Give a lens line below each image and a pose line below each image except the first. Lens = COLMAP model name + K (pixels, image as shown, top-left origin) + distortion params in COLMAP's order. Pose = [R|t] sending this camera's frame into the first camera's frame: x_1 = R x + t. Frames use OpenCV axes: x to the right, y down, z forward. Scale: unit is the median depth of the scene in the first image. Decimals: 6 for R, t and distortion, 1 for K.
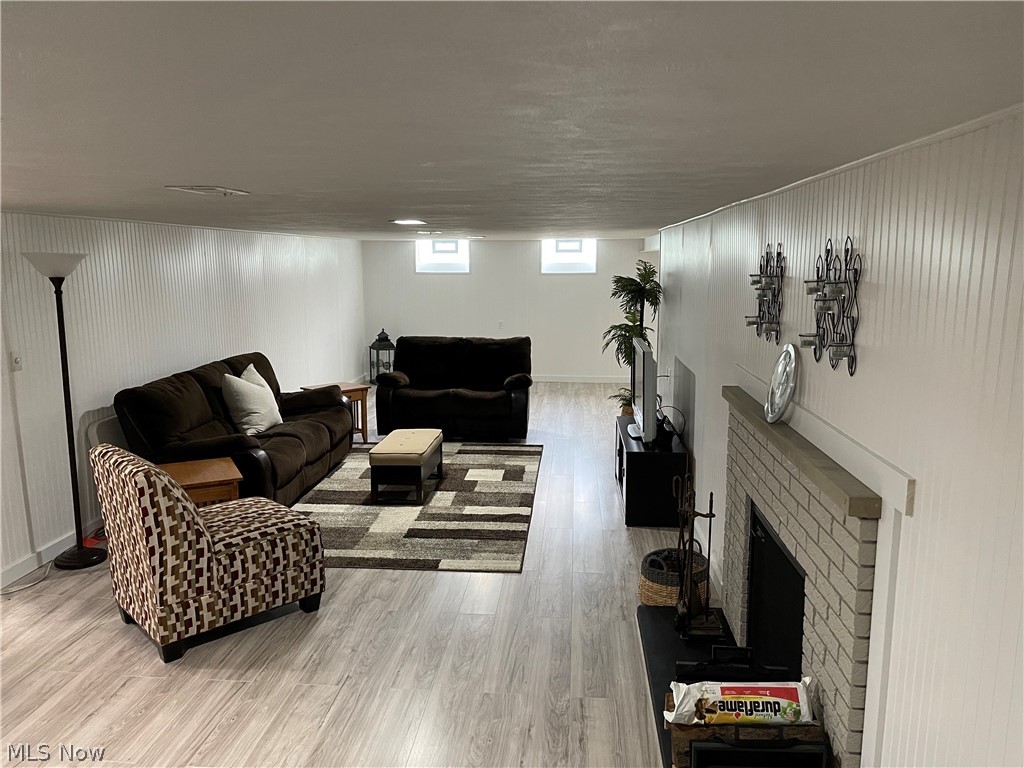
lens RADIAL K [[767.5, 0, 513.5], [0, 767.5, 387.2], [0, 0, 1]] dist [0.001567, 0.000297]
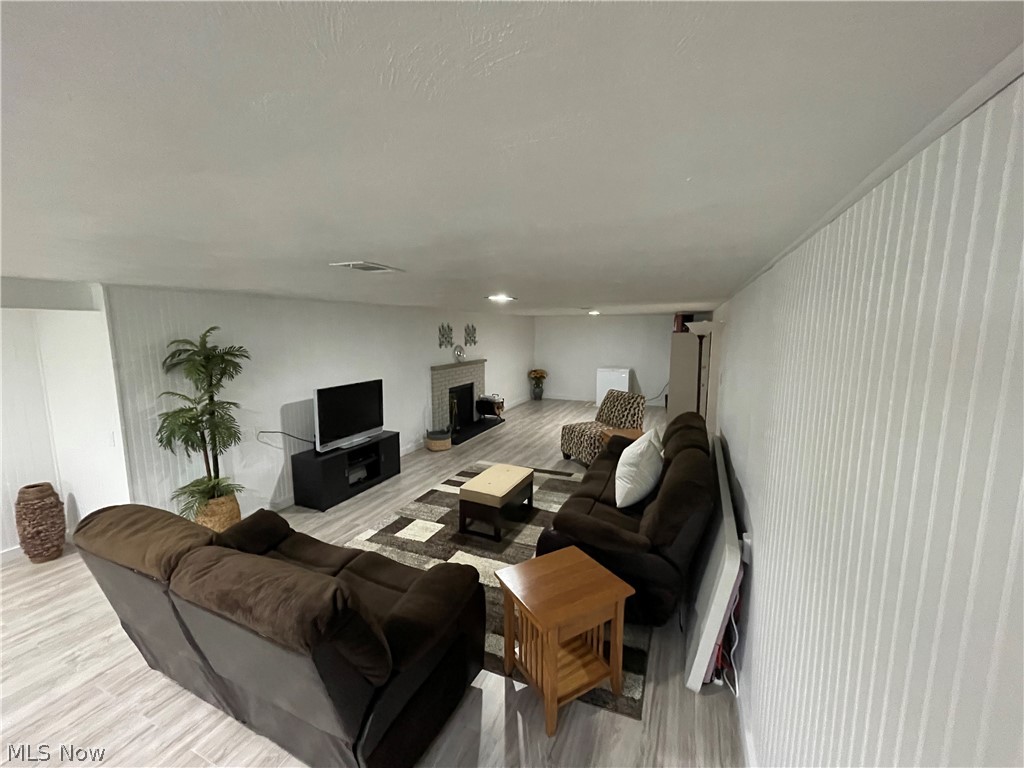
lens RADIAL K [[411.1, 0, 510.5], [0, 411.1, 381.2], [0, 0, 1]] dist [-0.000032, 0.000000]
pose [[-0.945196, -0.039999, 0.324043, -0.386629], [0.057944, 0.956164, 0.287043, -0.277209], [-0.321320, 0.290089, -0.901444, 1.654727]]
